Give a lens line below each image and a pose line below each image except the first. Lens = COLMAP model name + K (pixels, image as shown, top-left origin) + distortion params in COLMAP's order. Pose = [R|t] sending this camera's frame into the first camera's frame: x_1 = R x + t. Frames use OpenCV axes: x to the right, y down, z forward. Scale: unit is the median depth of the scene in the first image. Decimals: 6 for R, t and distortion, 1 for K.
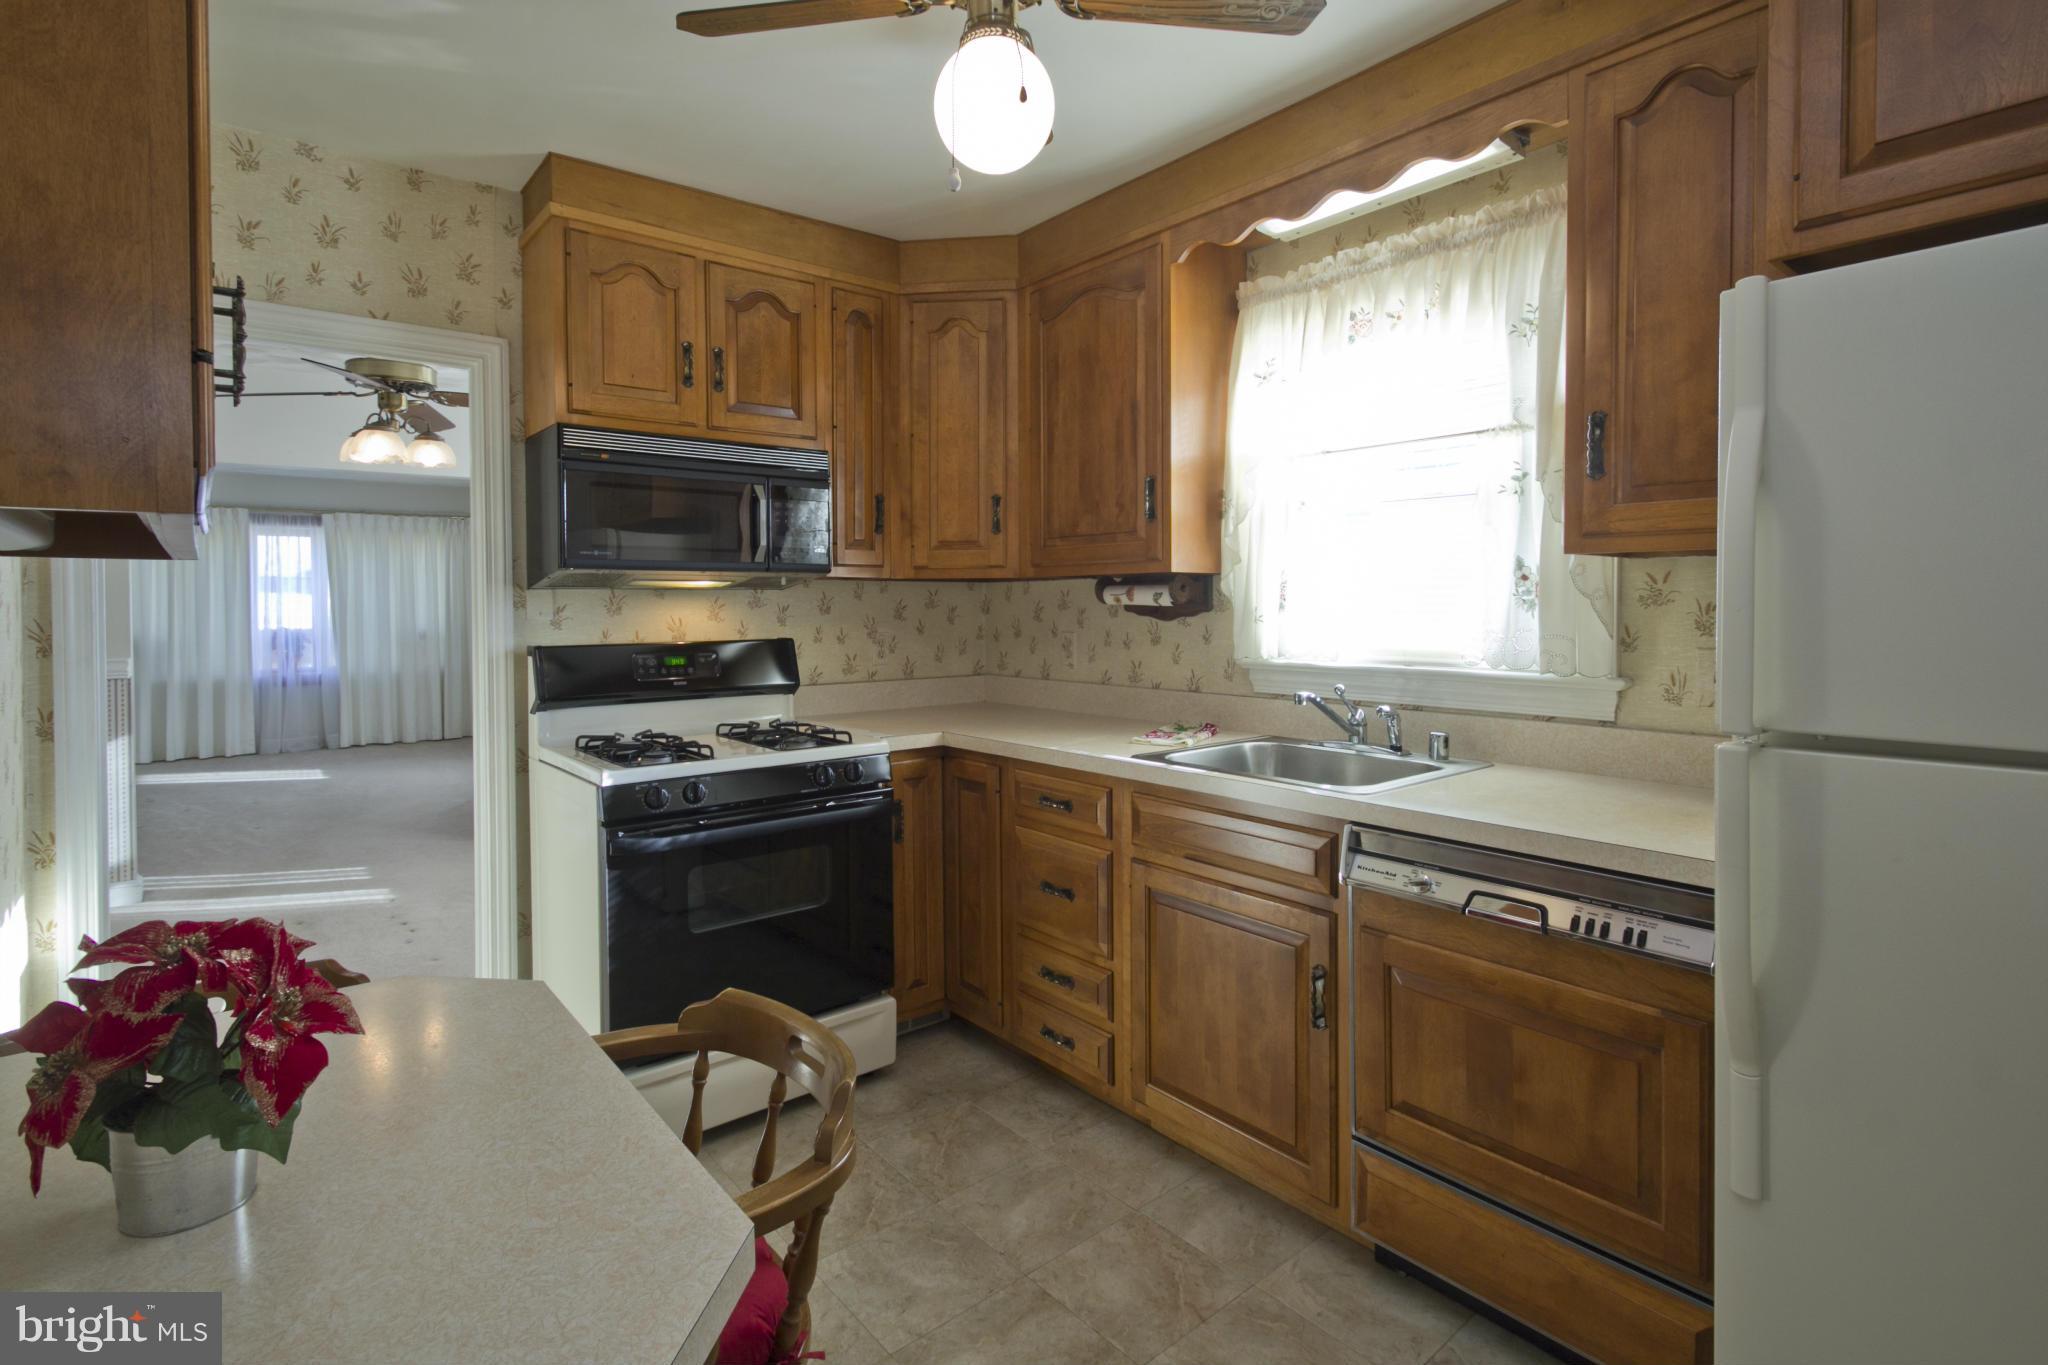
lens RADIAL K [[979.0, 0, 1021.6], [0, 979.0, 607.8], [0, 0, 1]] dist [0.000129, 0.000124]
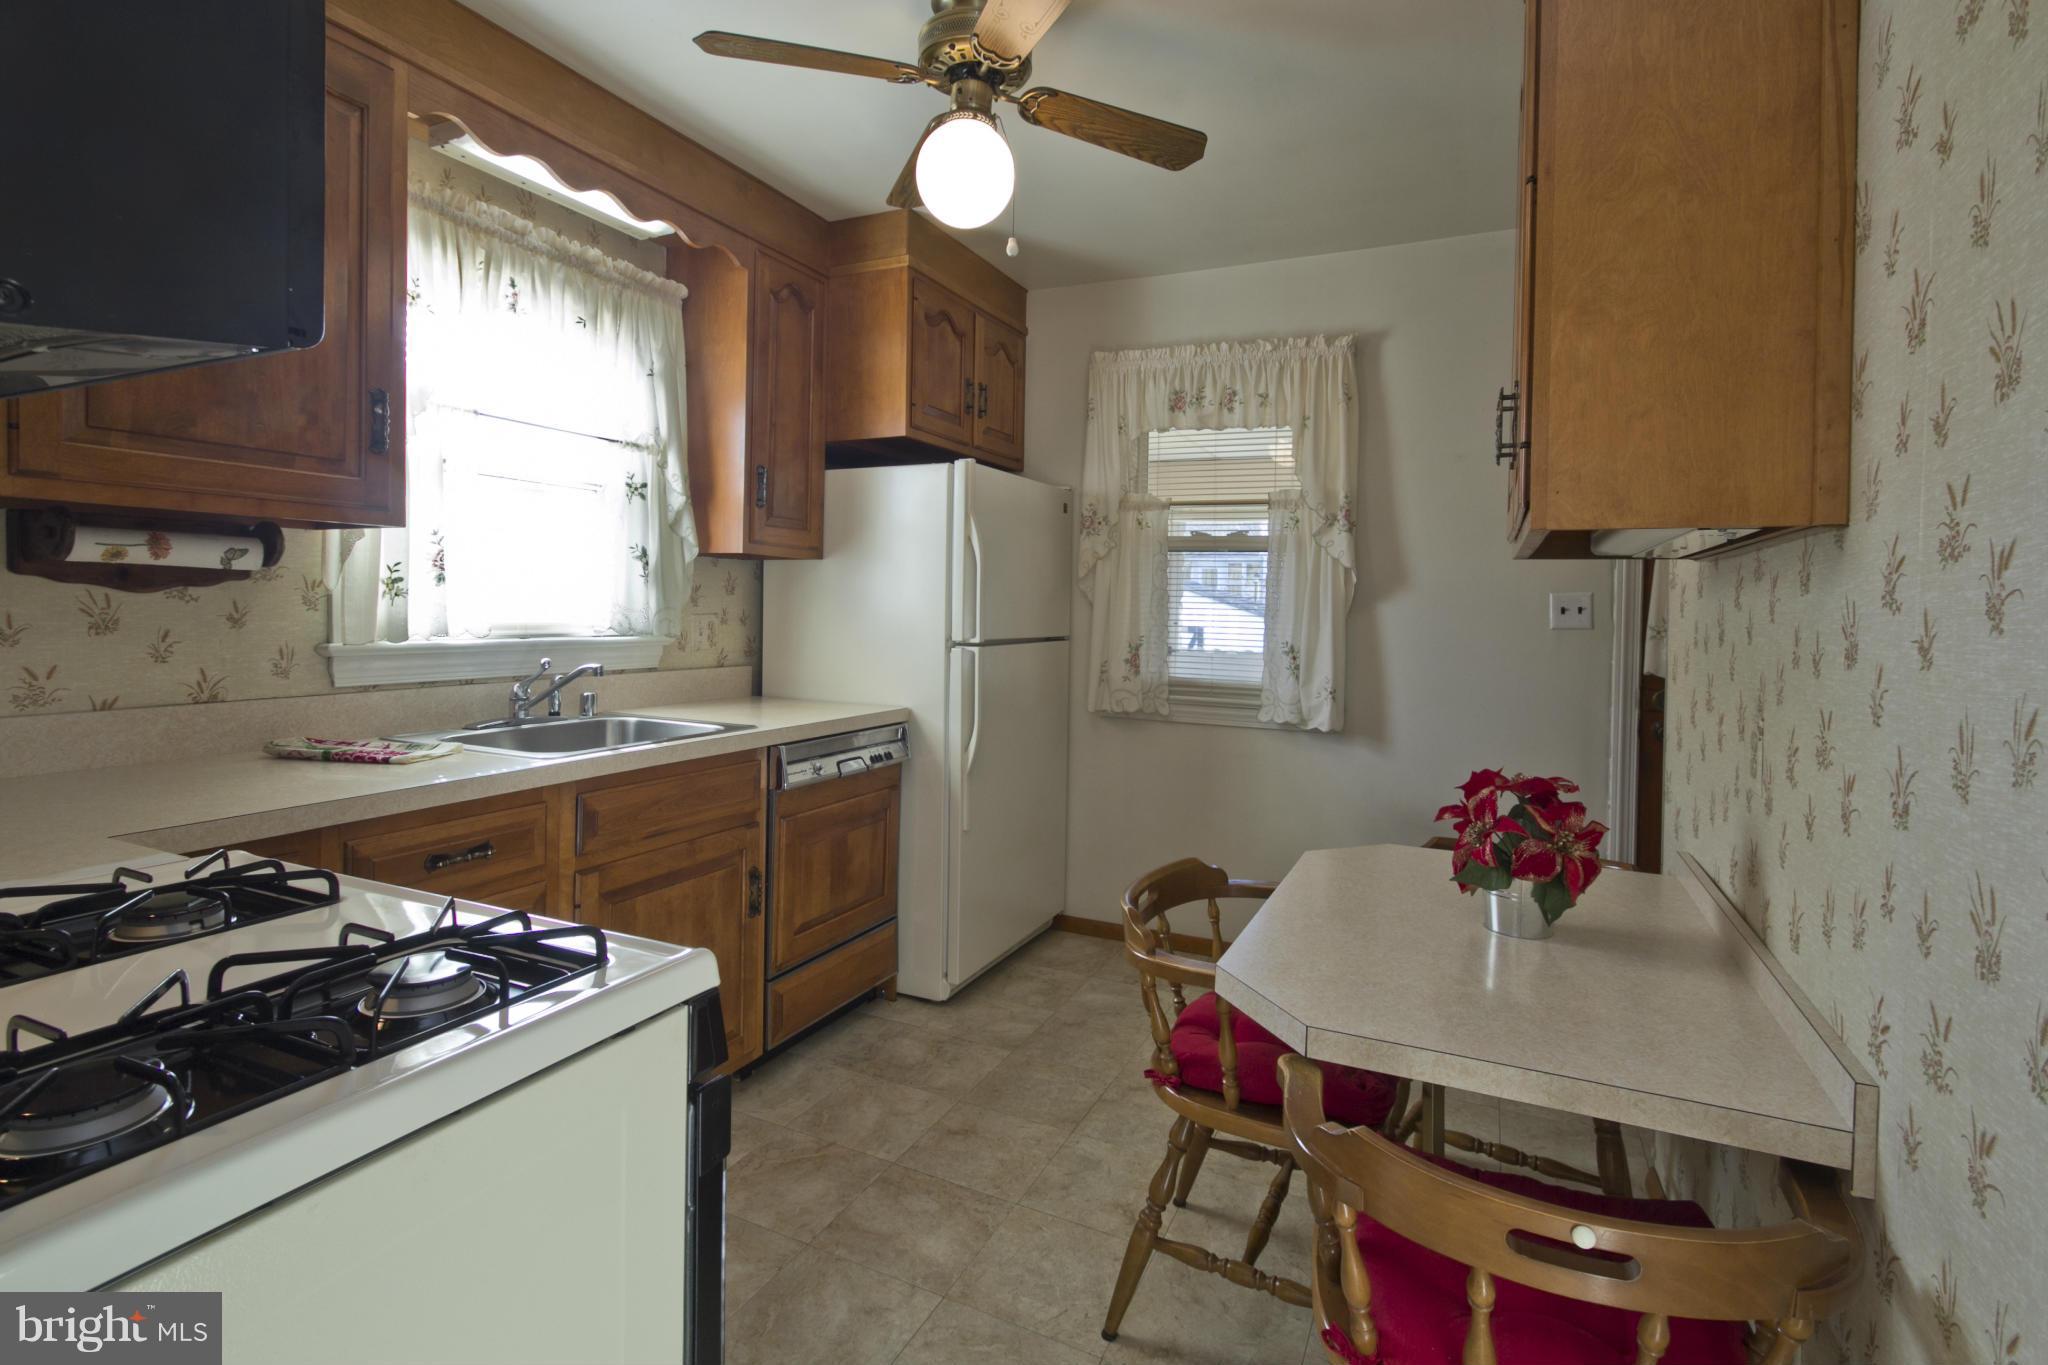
lens RADIAL K [[979.0, 0, 1021.6], [0, 979.0, 607.8], [0, 0, 1]] dist [0.000129, 0.000124]
pose [[-0.426747, -0.005569, 0.904354, -0.807704], [-0.014292, 0.999898, -0.000587, 0.020223], [-0.904258, -0.013176, -0.426783, 1.004361]]
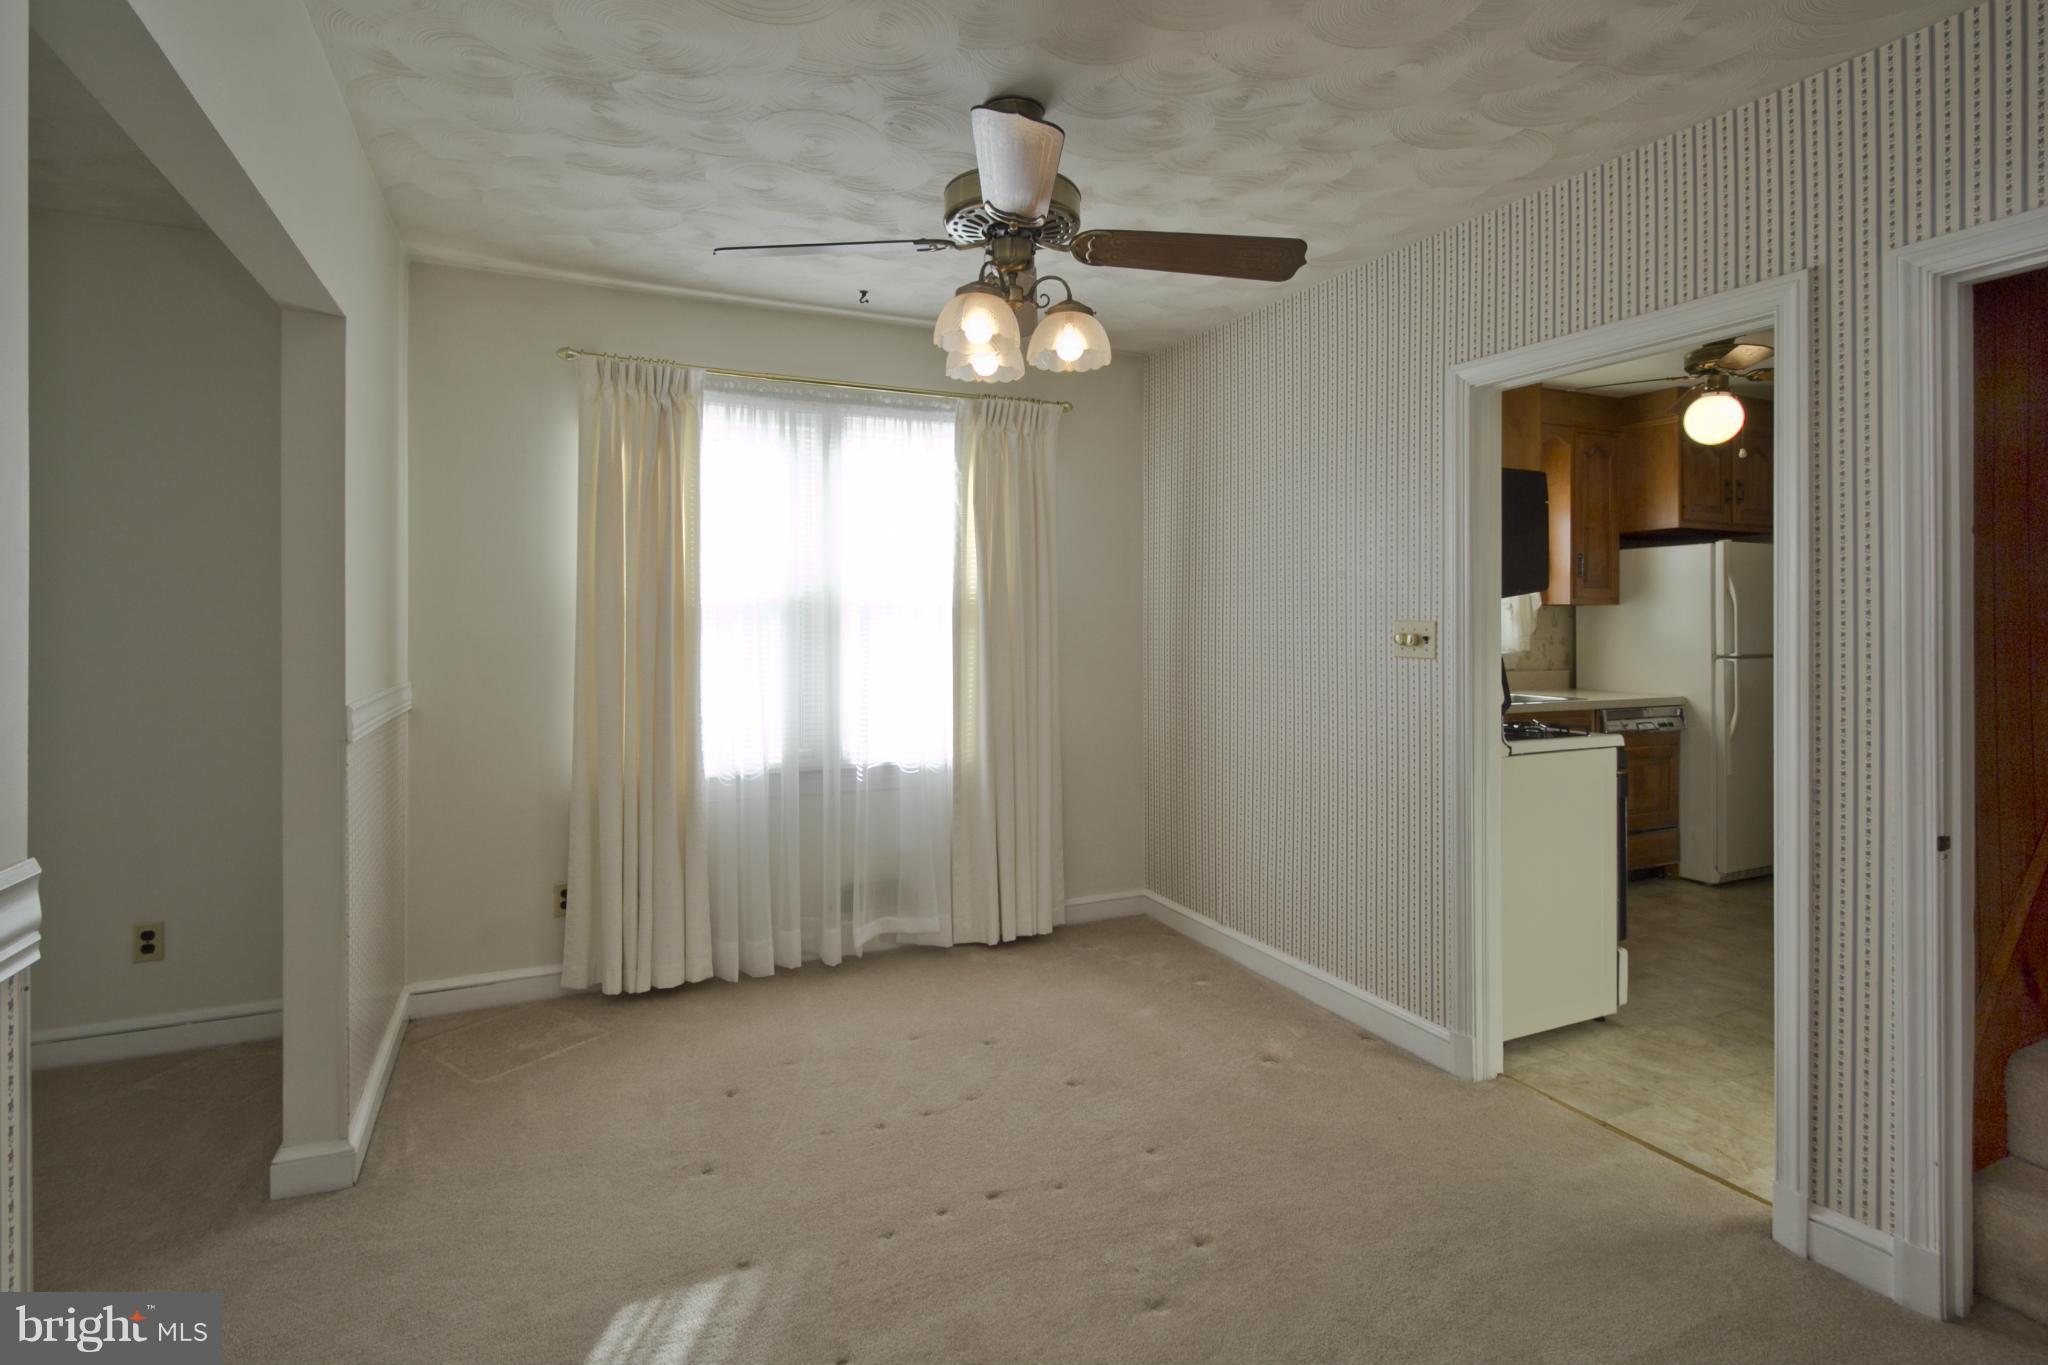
lens RADIAL K [[970.5, 0, 1016.6], [0, 970.5, 623.0], [0, 0, 1]] dist [-0.011269, -0.000164]
pose [[0.272359, 0.002213, 0.962193, -1.948998], [0.002700, 0.999992, -0.003064, -0.000193], [-0.962192, 0.003433, 0.272350, 1.397052]]
